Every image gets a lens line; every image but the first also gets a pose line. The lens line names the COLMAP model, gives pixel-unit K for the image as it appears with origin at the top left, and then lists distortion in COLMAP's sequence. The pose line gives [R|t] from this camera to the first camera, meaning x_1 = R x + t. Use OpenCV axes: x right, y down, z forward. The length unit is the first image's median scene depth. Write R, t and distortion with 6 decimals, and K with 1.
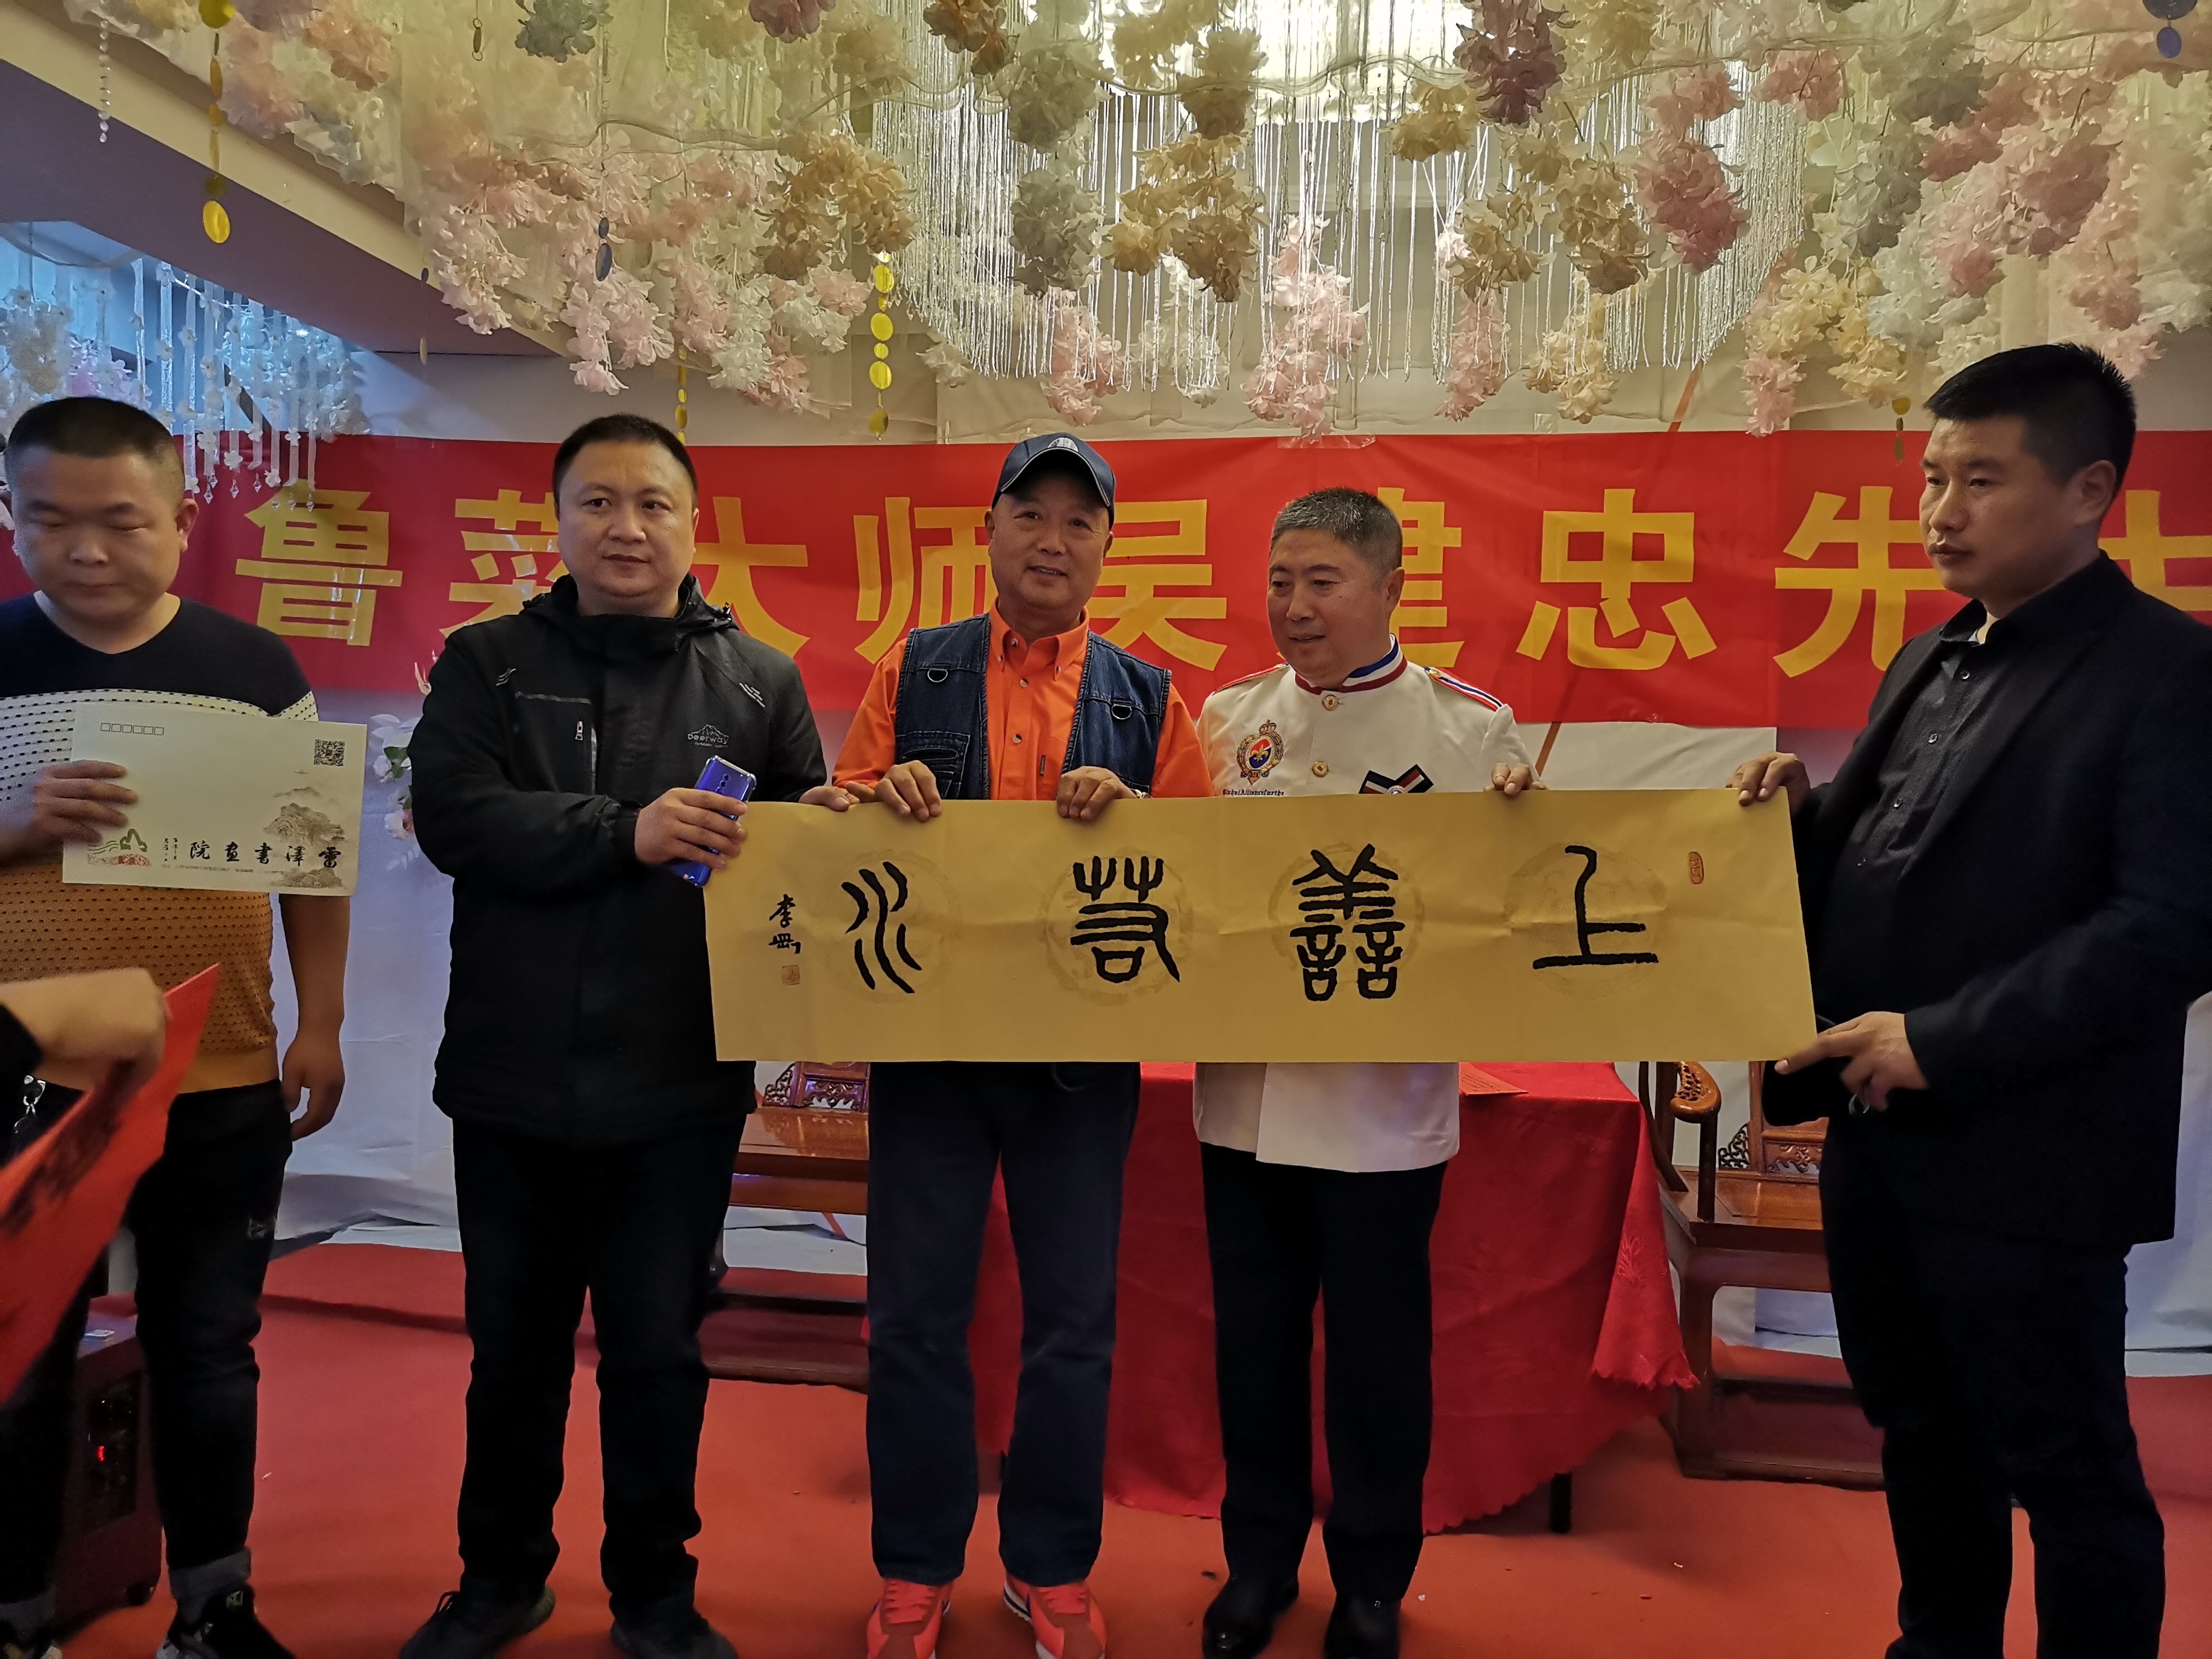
lens RADIAL K [[1653.7, 0, 1110.7], [0, 1653.7, 832.4], [0, 0, 1]] dist [0.035733, -0.011334]
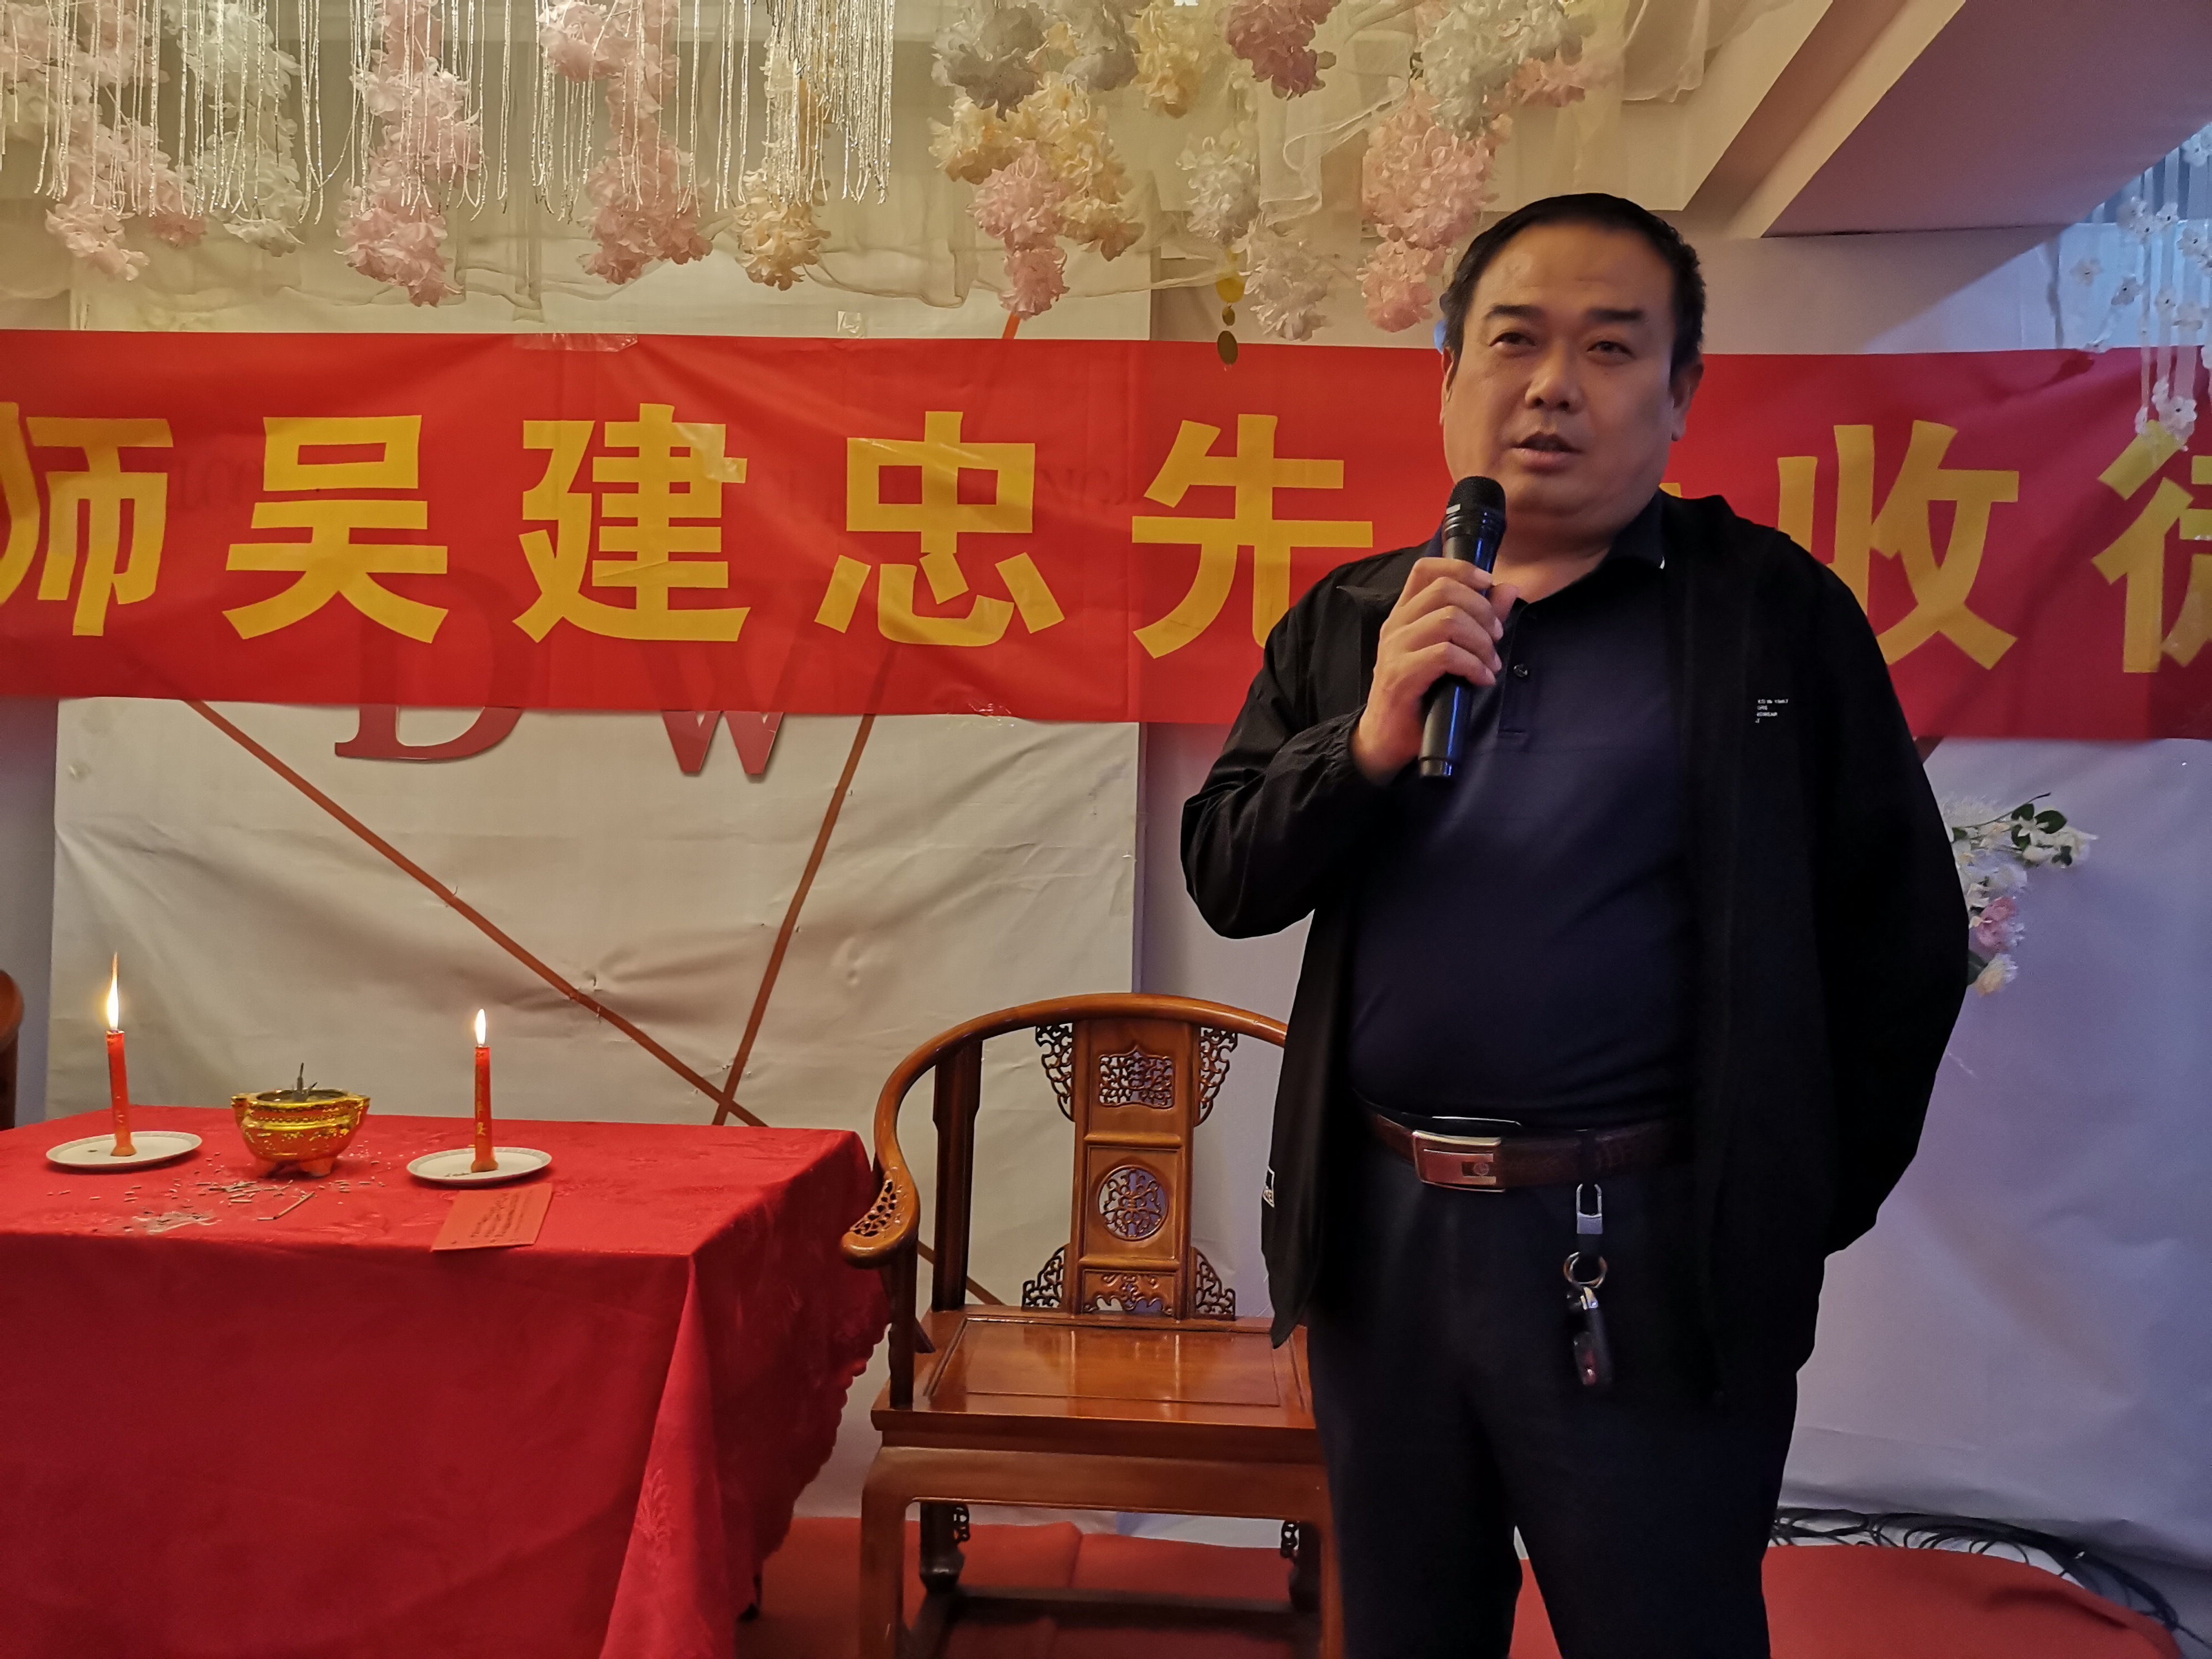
lens RADIAL K [[1653.7, 0, 1117.9], [0, 1653.7, 832.5], [0, 0, 1]] dist [0.035733, -0.011334]
pose [[0.995817, 0.003049, 0.091317, 0.321252], [-0.000536, 0.999621, -0.027535, 0.008958], [-0.091366, 0.027371, 0.995441, 0.238593]]
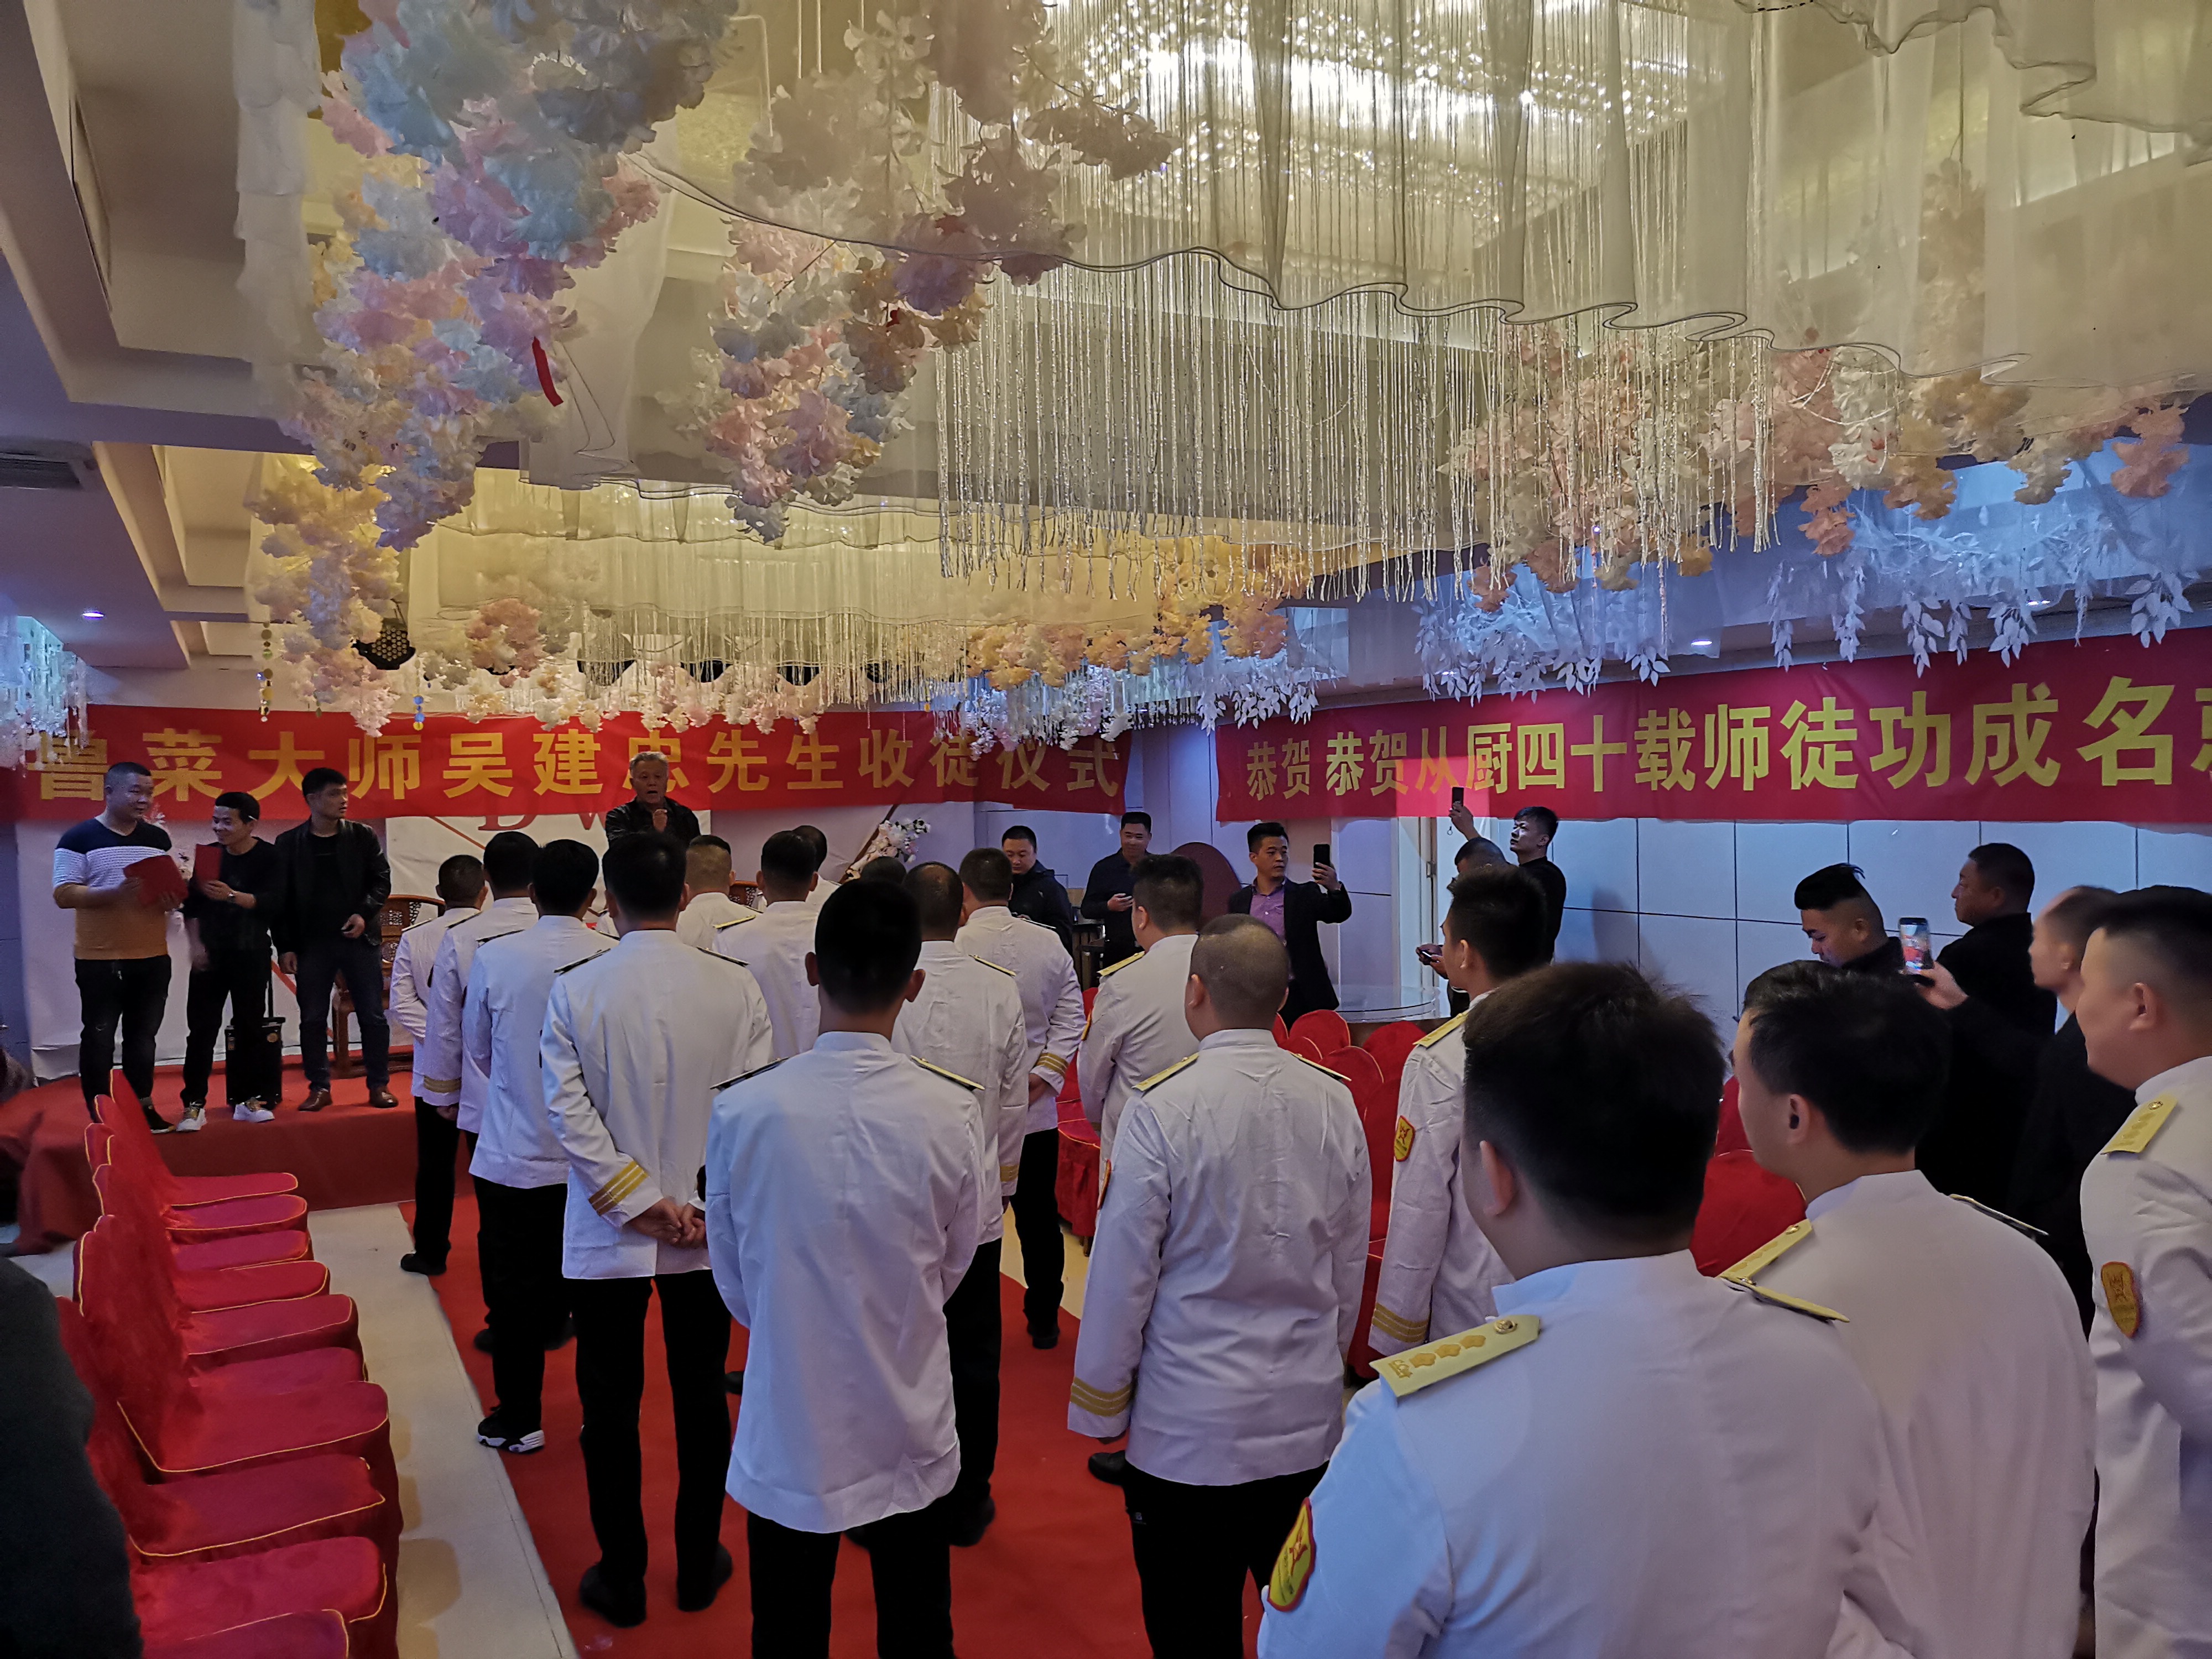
lens RADIAL K [[1653.7, 0, 1114.9], [0, 1653.7, 828.9], [0, 0, 1]] dist [0.035733, -0.011334]
pose [[0.795631, -0.056823, 0.603111, -0.821291], [0.059781, 0.998096, 0.015172, -0.030572], [-0.602825, 0.023983, 0.797513, -1.815984]]
